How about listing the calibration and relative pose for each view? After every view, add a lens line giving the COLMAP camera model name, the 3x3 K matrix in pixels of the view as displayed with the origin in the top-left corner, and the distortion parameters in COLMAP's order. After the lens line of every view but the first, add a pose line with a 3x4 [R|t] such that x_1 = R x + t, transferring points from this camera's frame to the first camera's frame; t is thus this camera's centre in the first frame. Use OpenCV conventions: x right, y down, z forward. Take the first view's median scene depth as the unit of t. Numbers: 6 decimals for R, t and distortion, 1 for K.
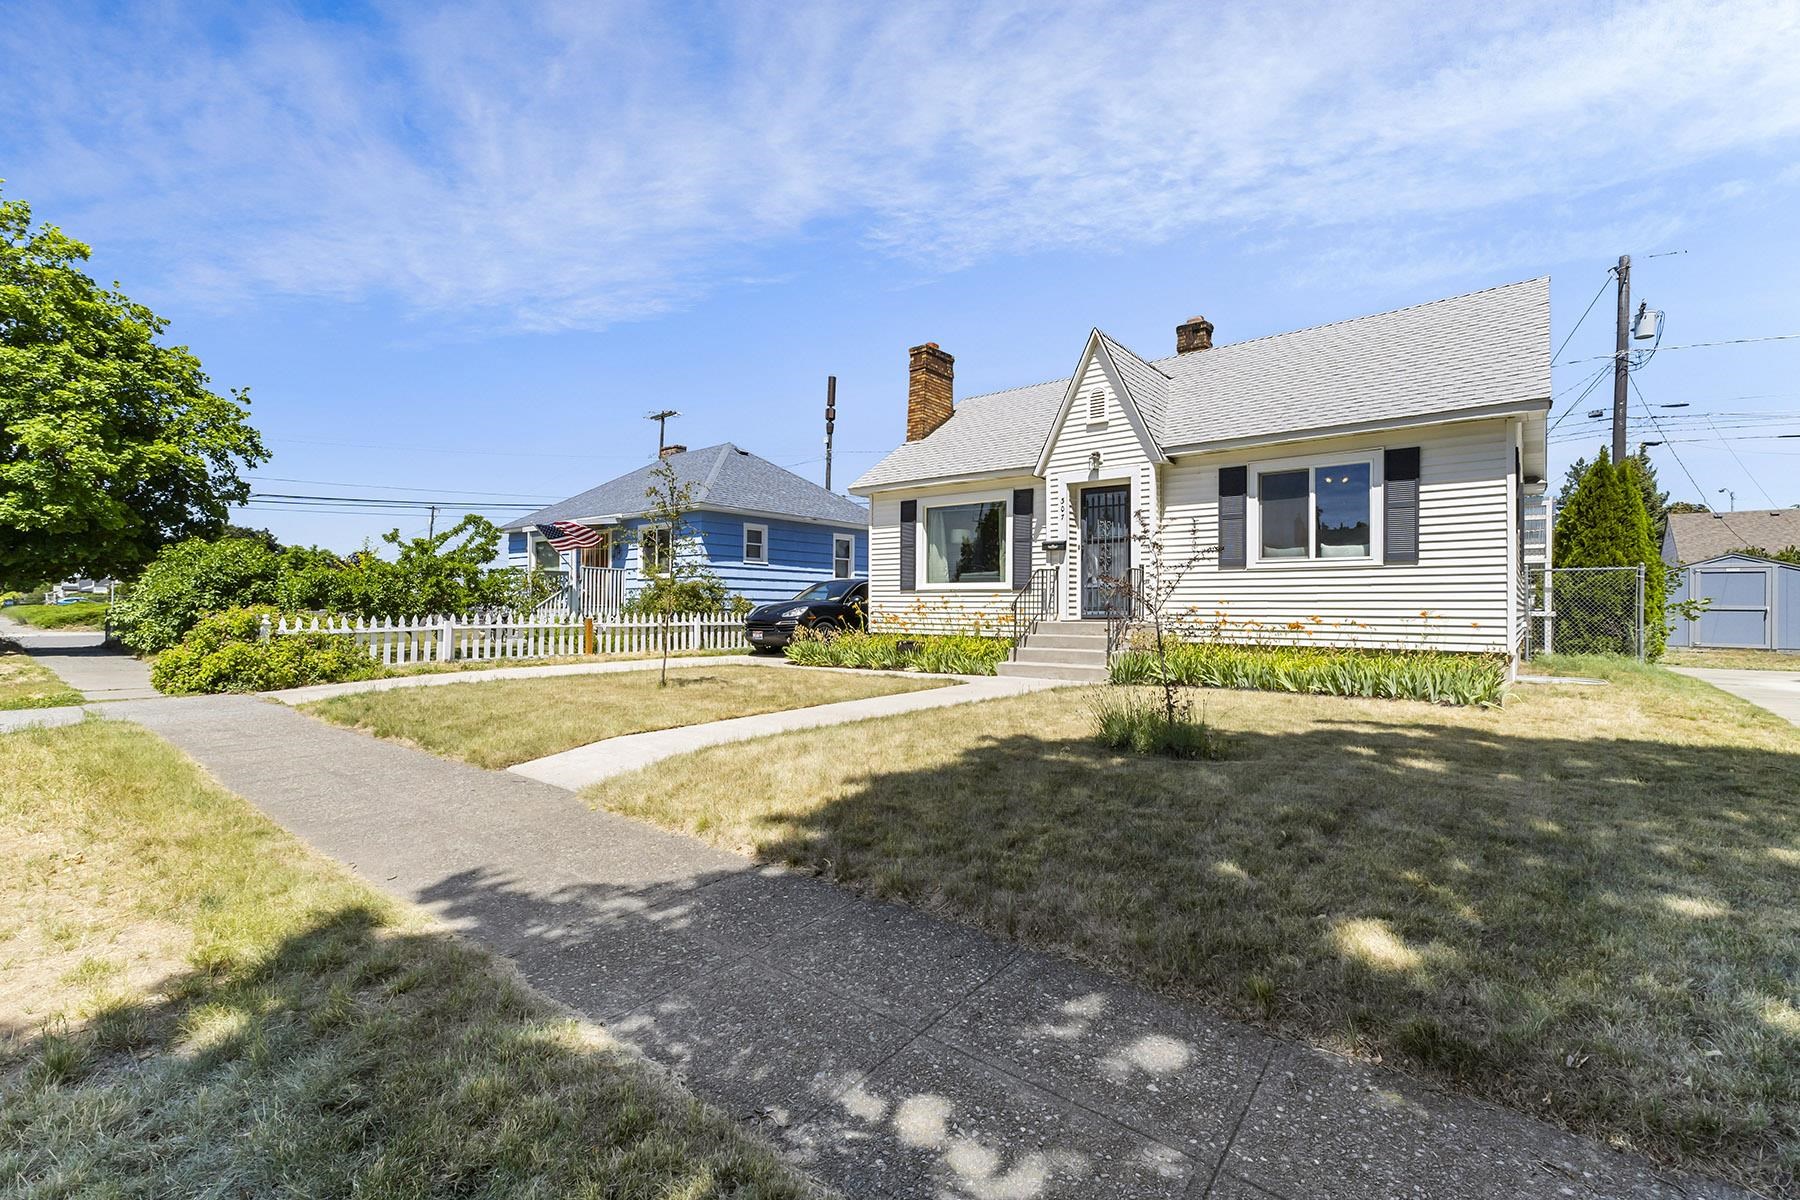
lens RADIAL K [[770.5, 0, 895.4], [0, 770.5, 598.0], [0, 0, 1]] dist [0.006597, -0.001230]
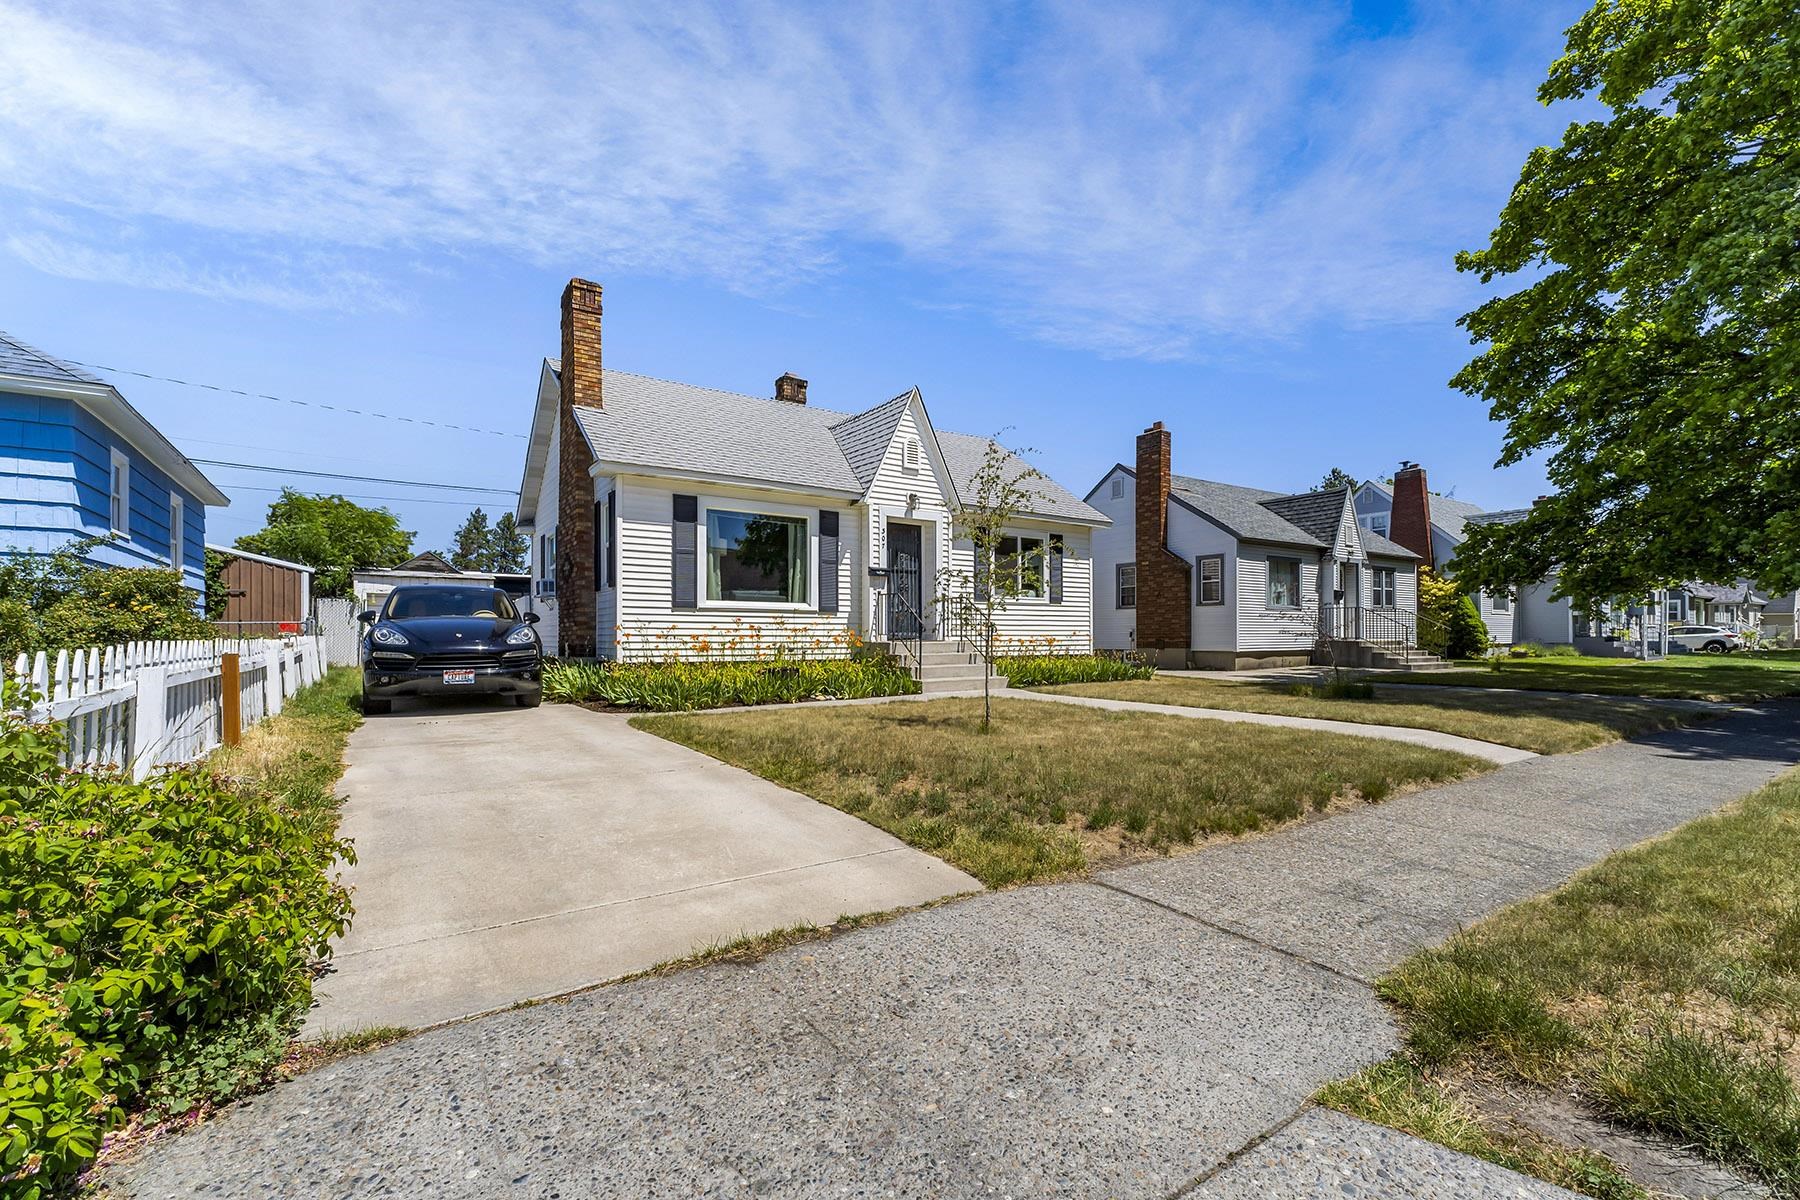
lens RADIAL K [[770.5, 0, 889.2], [0, 770.5, 626.9], [0, 0, 1]] dist [0.006597, -0.001230]
pose [[0.285108, 0.002062, 0.958493, -0.824756], [-0.014230, 0.999897, 0.002081, 0.006111], [-0.958390, -0.014233, 0.285108, 0.684665]]
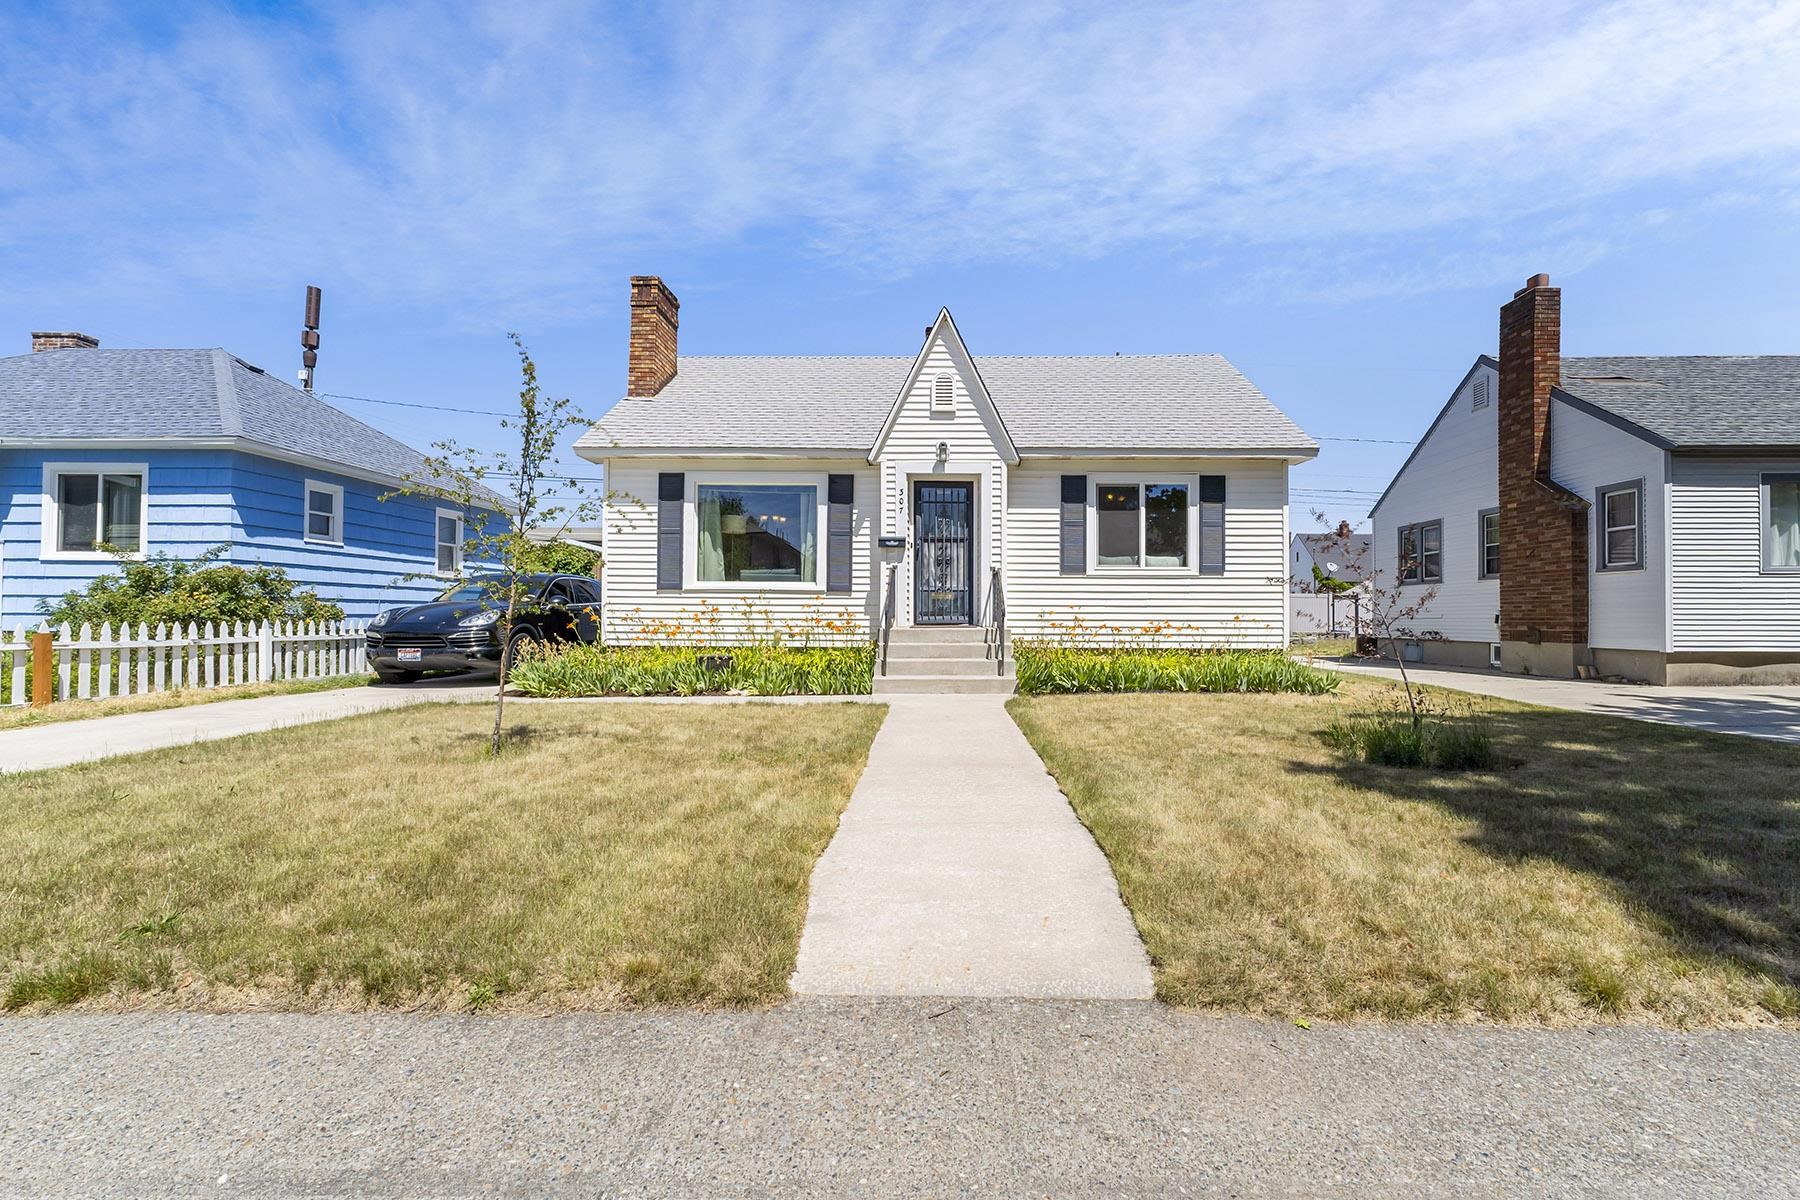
lens RADIAL K [[770.5, 0, 912.3], [0, 770.5, 607.4], [0, 0, 1]] dist [0.006597, -0.001230]
pose [[0.779647, 0.002429, 0.626214, -0.332472], [-0.008219, 0.999946, 0.006355, 0.001156], [-0.626165, -0.010102, 0.779625, 0.298235]]
